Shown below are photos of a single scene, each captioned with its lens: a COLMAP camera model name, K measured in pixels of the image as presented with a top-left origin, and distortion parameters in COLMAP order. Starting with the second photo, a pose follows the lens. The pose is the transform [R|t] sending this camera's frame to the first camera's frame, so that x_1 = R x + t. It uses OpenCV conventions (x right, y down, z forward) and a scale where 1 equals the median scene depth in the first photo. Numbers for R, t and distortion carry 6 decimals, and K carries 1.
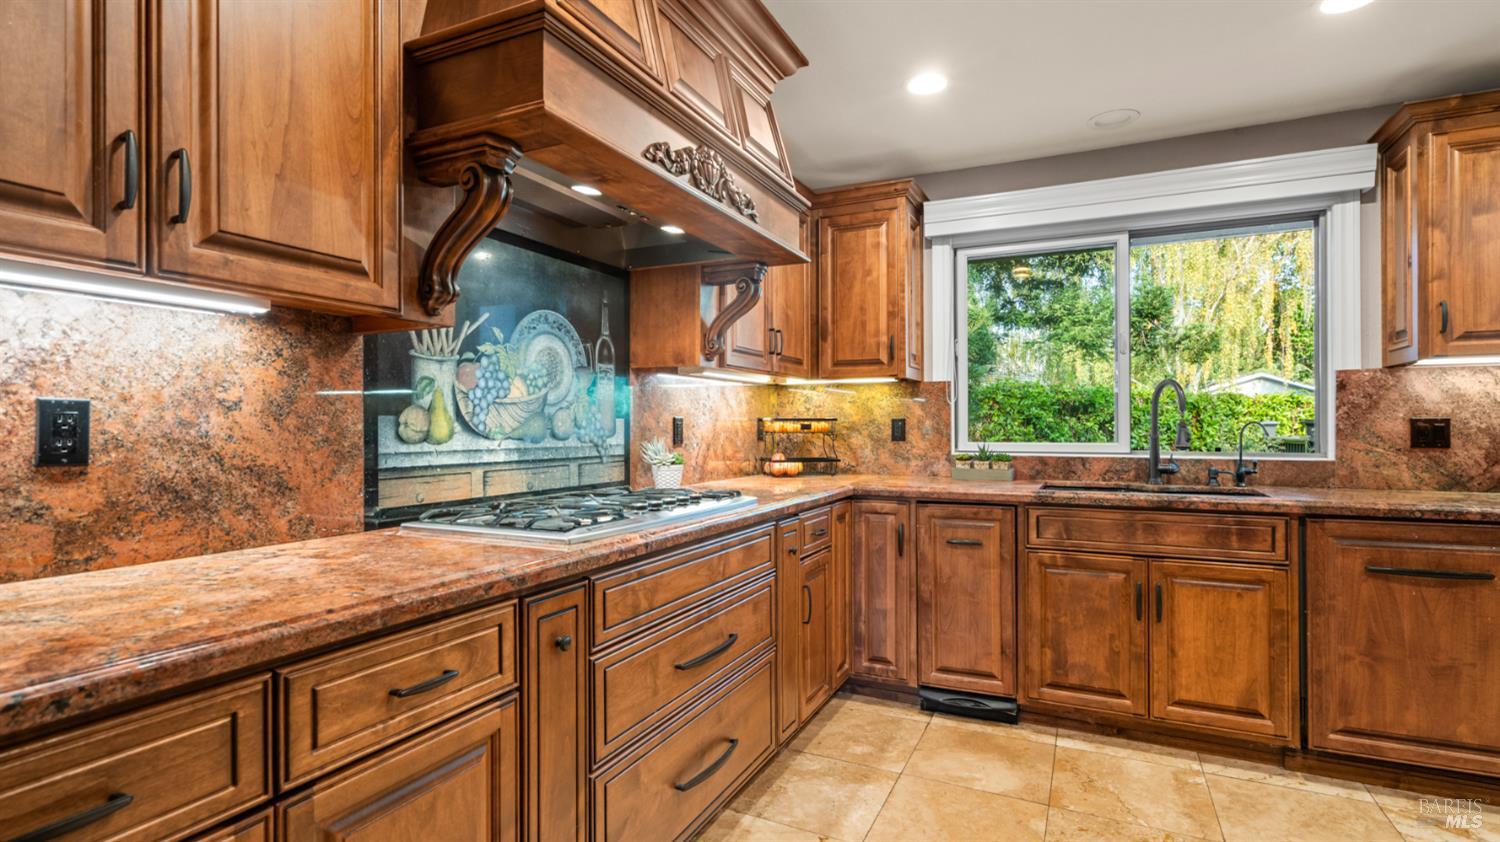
lens RADIAL K [[717.3, 0, 749.2], [0, 717.3, 426.5], [0, 0, 1]] dist [0.002043, 0.000394]
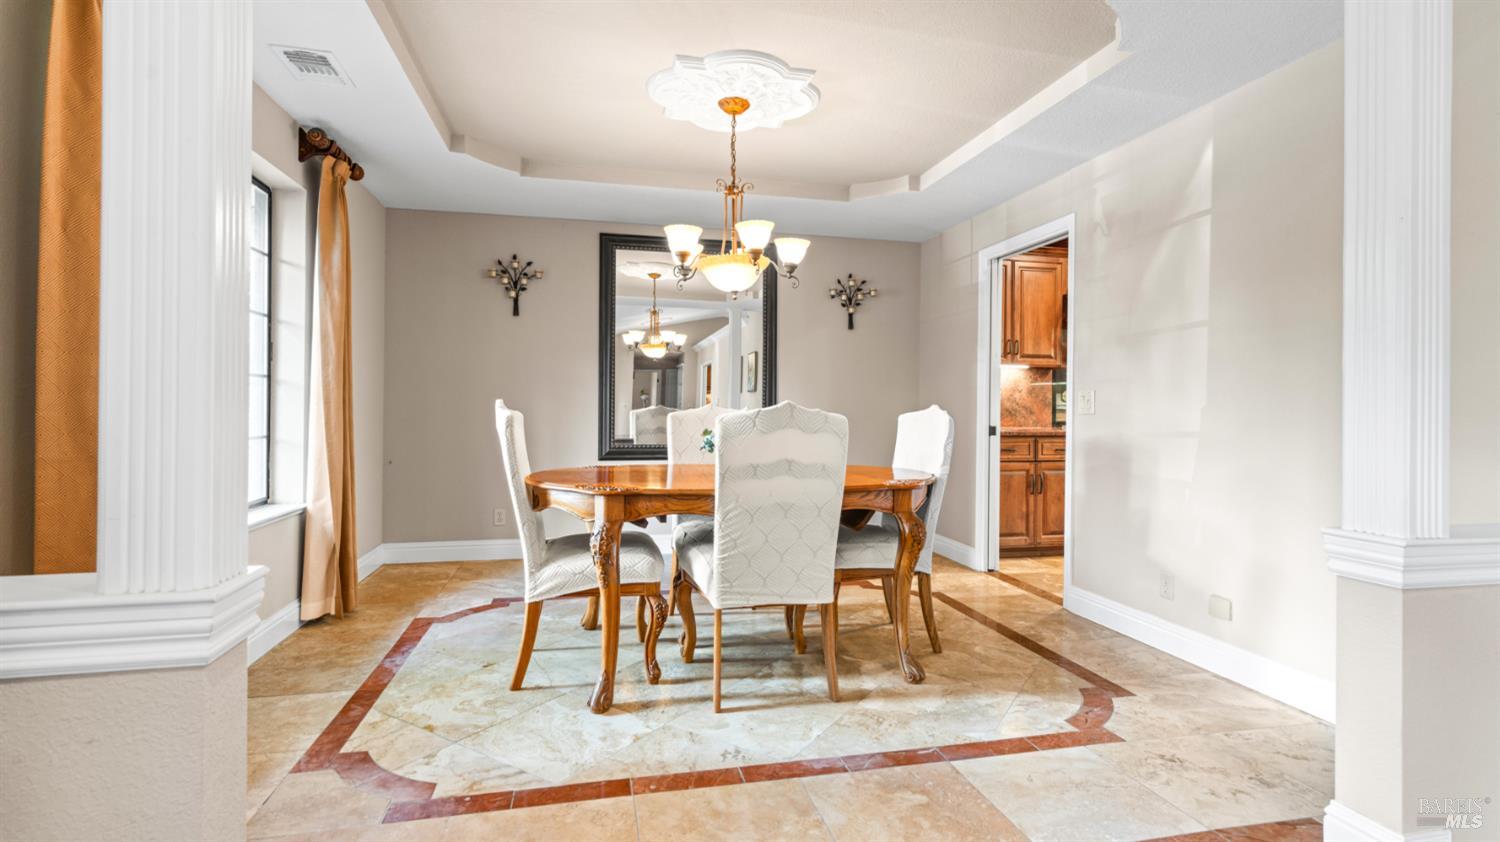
lens RADIAL K [[705.5, 0, 754.2], [0, 705.5, 409.9], [0, 0, 1]] dist [0.000809, 0.000021]
pose [[0.624727, 0.007291, -0.780809, 1.038934], [-0.009509, 0.999953, 0.001730, 0.061558], [0.780786, 0.006344, 0.624767, -1.908138]]
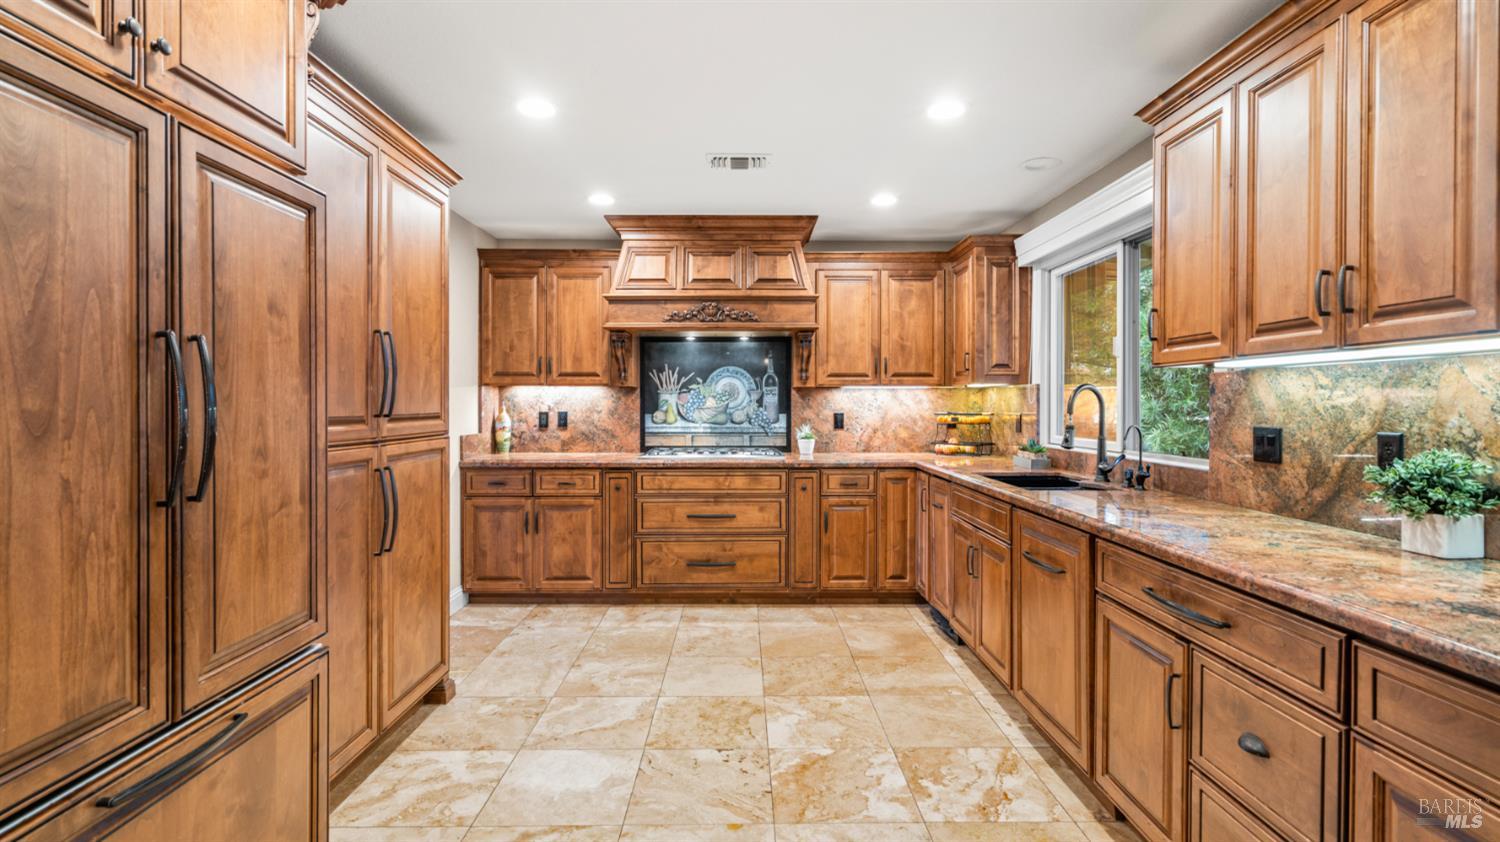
lens RADIAL K [[690.2, 0, 750.4], [0, 690.2, 407.4], [0, 0, 1]] dist [-0.000066, 0.001021]
pose [[0.444497, 0.007656, -0.895748, 1.946525], [-0.001653, 0.999969, 0.007727, -0.057328], [0.895779, -0.001954, 0.444496, 0.109705]]
